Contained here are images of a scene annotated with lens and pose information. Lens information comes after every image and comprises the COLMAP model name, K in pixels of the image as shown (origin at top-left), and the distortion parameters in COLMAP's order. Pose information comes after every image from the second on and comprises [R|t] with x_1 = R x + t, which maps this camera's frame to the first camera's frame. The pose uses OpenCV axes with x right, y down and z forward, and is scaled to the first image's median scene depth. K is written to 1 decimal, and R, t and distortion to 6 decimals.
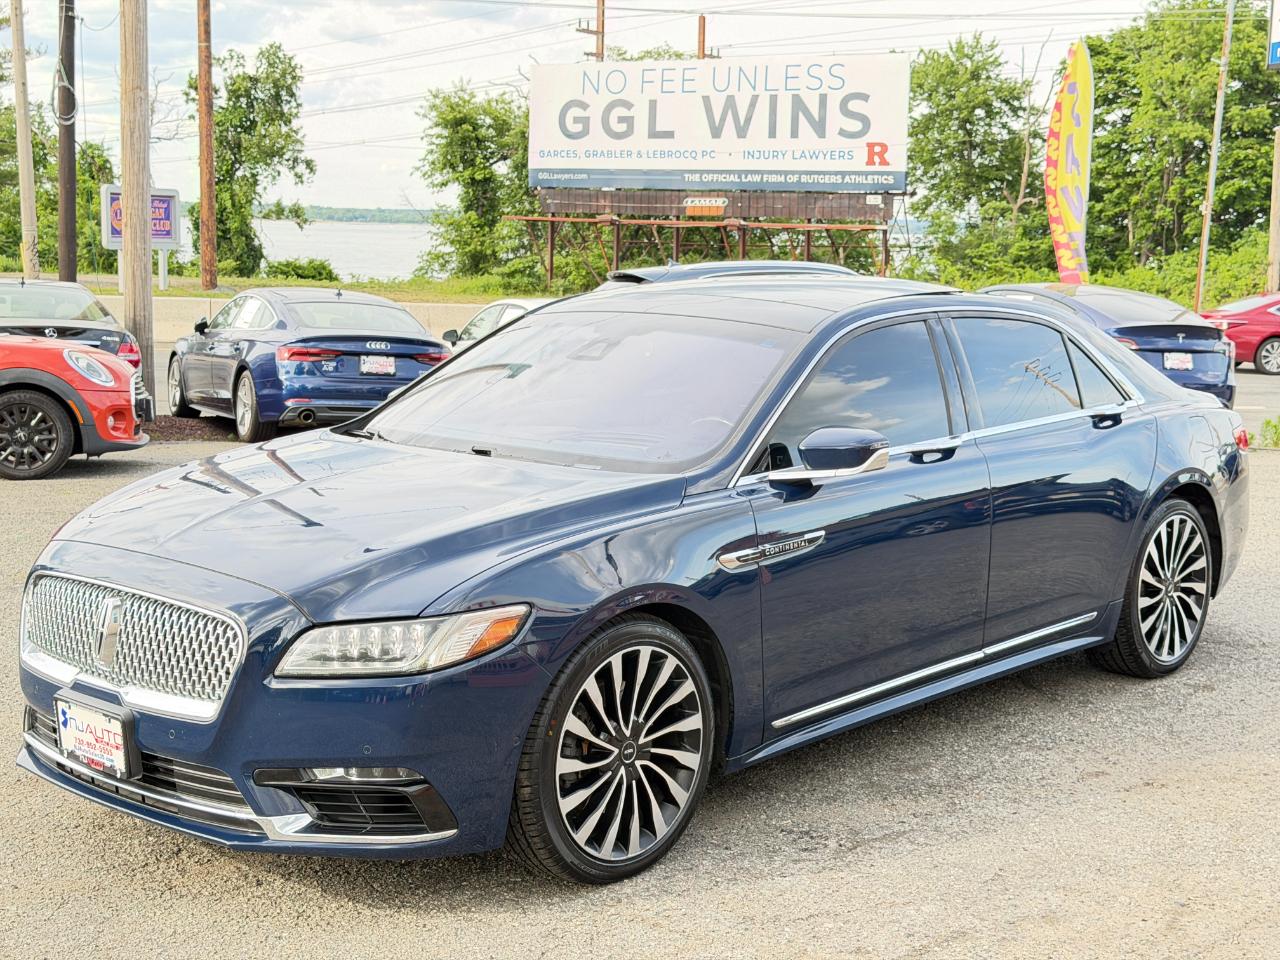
lens RADIAL K [[1784.7, 0, 698.2], [0, 1784.7, 488.6], [0, 0, 1]] dist [0.345335, -1.037088]
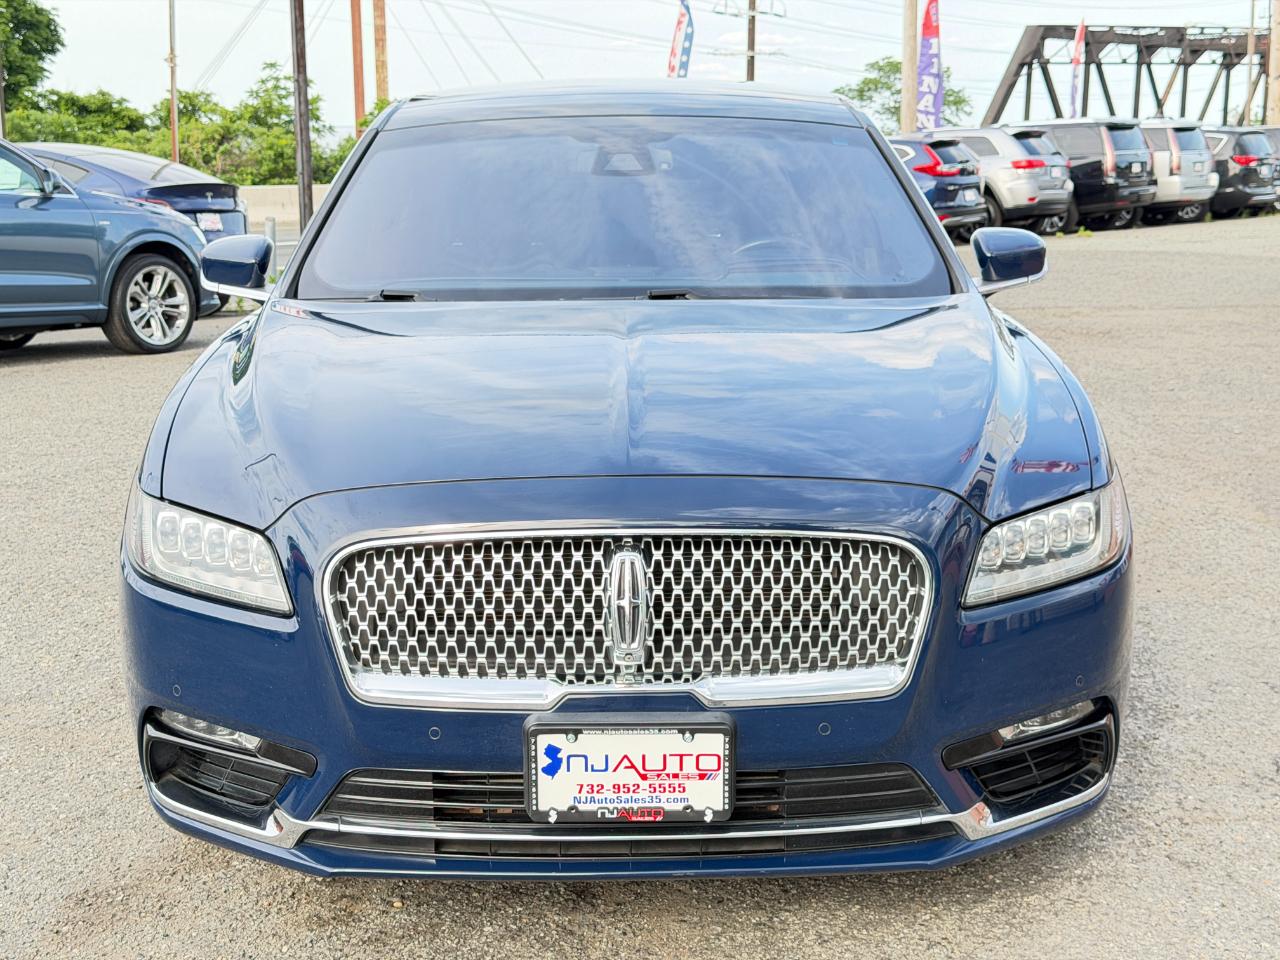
lens RADIAL K [[1808.2, 0, 640.0], [0, 1808.2, 480.0], [0, 0, 1]] dist [0.184644, -0.487827]
pose [[0.750564, -0.152361, 0.642993, -0.057811], [0.115592, 0.988325, 0.099259, -0.002012], [-0.650609, -0.000176, 0.759413, 0.042863]]
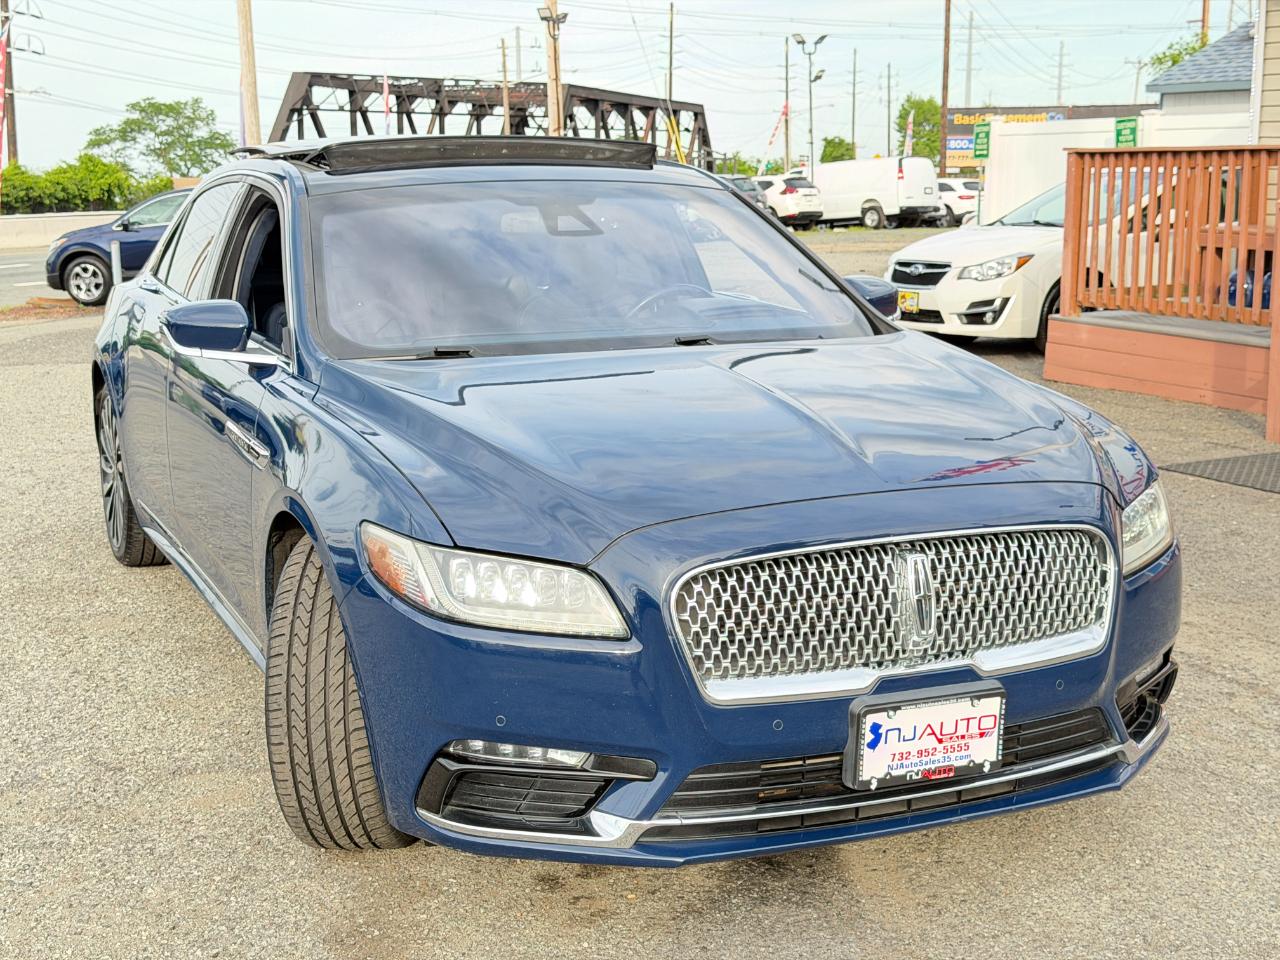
lens RADIAL K [[1808.2, 0, 640.0], [0, 1808.2, 480.0], [0, 0, 1]] dist [0.184644, -0.487827]
pose [[0.424252, -0.179492, 0.887577, -0.082833], [0.142597, 0.981172, 0.130260, -0.006621], [-0.894246, 0.071303, 0.441860, 0.062656]]
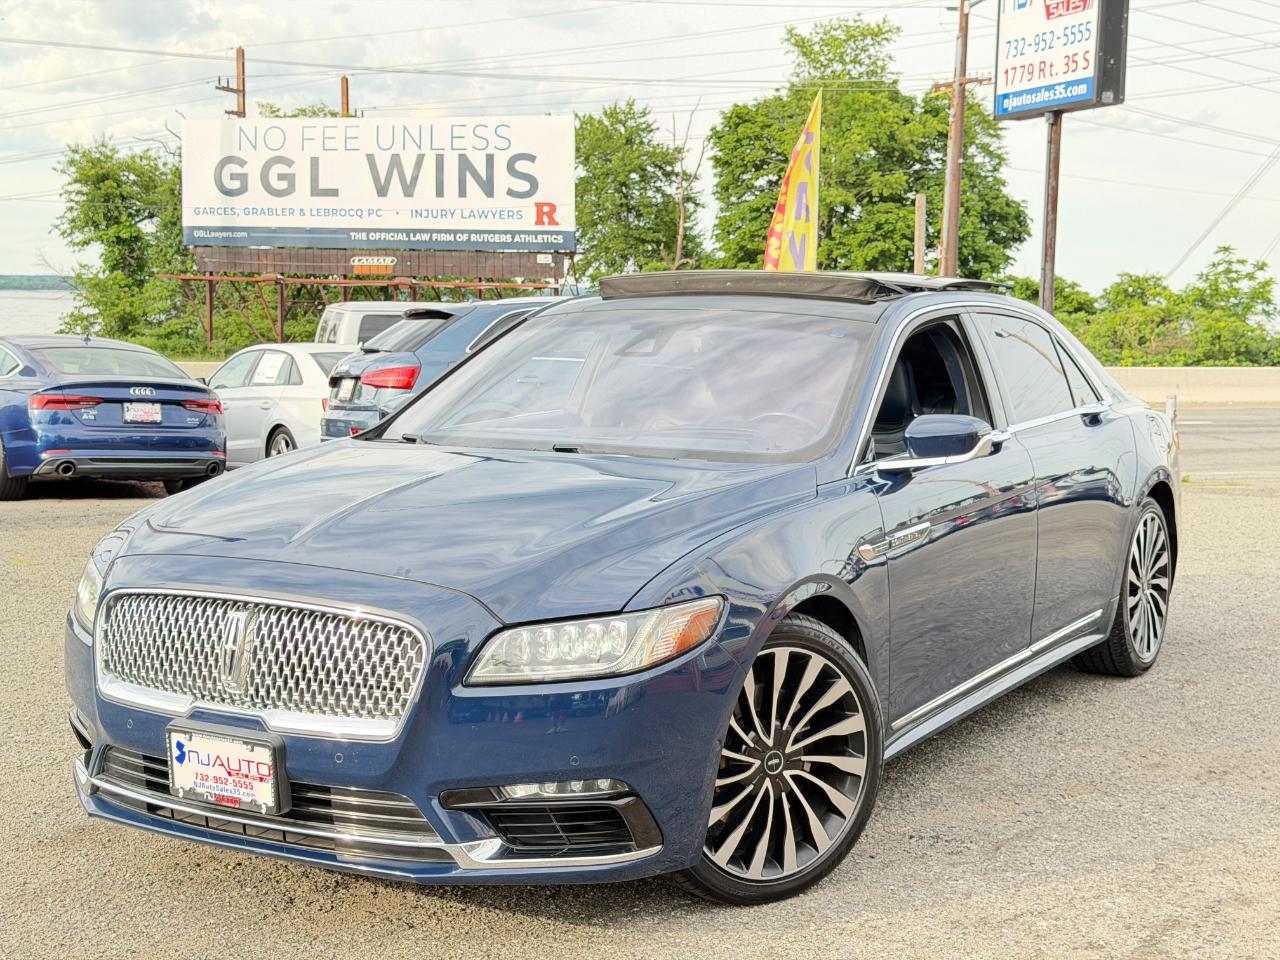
lens RADIAL K [[1790.7, 0, 658.8], [0, 1790.7, 497.6], [0, 0, 1]] dist [0.185427, 0.029072]
pose [[0.983514, -0.029877, 0.178349, -0.022458], [0.035408, 0.998983, -0.027909, 0.002965], [-0.177334, 0.033764, 0.983571, 0.008144]]
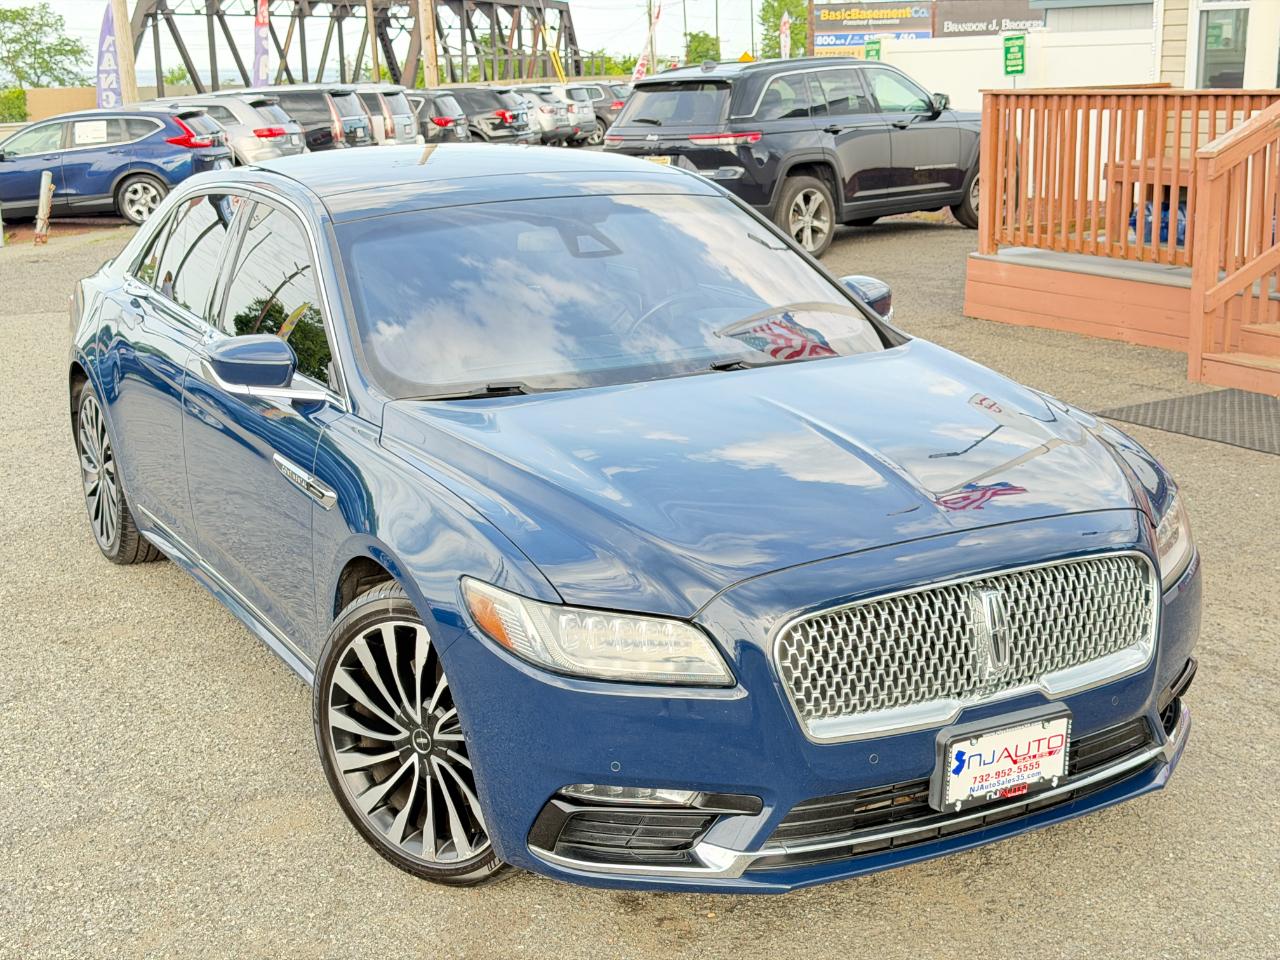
lens RADIAL K [[1784.7, 0, 698.2], [0, 1784.7, 488.6], [0, 0, 1]] dist [0.345335, -1.037088]
pose [[0.327010, -0.246742, 0.912241, -0.087242], [0.158753, 0.965938, 0.204358, -0.013437], [-0.931591, 0.077994, 0.355042, 0.067779]]
